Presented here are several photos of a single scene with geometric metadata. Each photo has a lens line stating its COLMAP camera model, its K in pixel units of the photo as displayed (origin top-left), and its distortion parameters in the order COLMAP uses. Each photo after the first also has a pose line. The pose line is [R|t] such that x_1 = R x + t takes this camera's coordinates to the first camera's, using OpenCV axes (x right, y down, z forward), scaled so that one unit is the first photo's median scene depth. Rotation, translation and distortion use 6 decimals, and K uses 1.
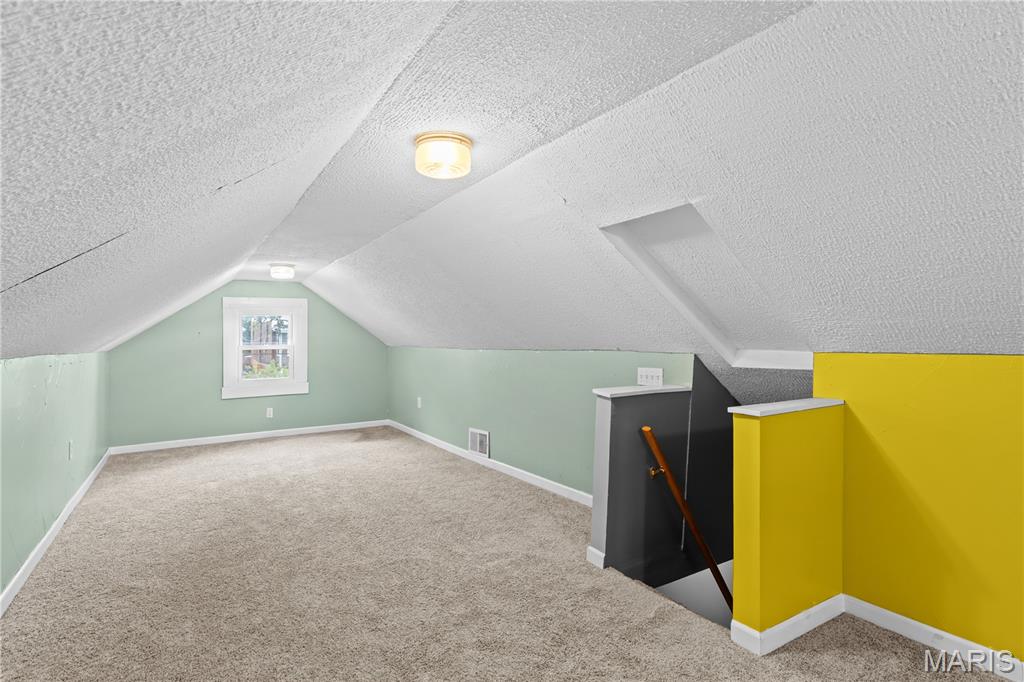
lens RADIAL K [[508.8, 0, 514.8], [0, 508.8, 343.1], [0, 0, 1]] dist [-0.001278, -0.000526]
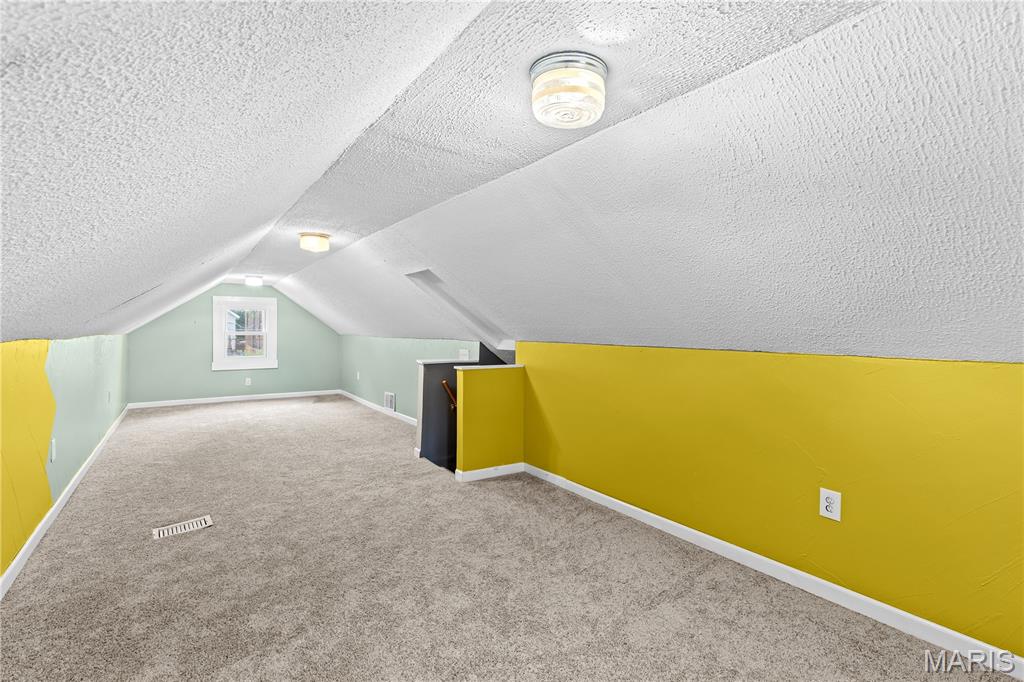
lens RADIAL K [[471.4, 0, 510.3], [0, 471.4, 345.6], [0, 0, 1]] dist [-0.000990, -0.000216]
pose [[0.999278, 0.018467, 0.033209, 0.239504], [-0.019263, 0.999531, 0.023793, -0.003637], [-0.032754, -0.024416, 0.999165, -0.380097]]
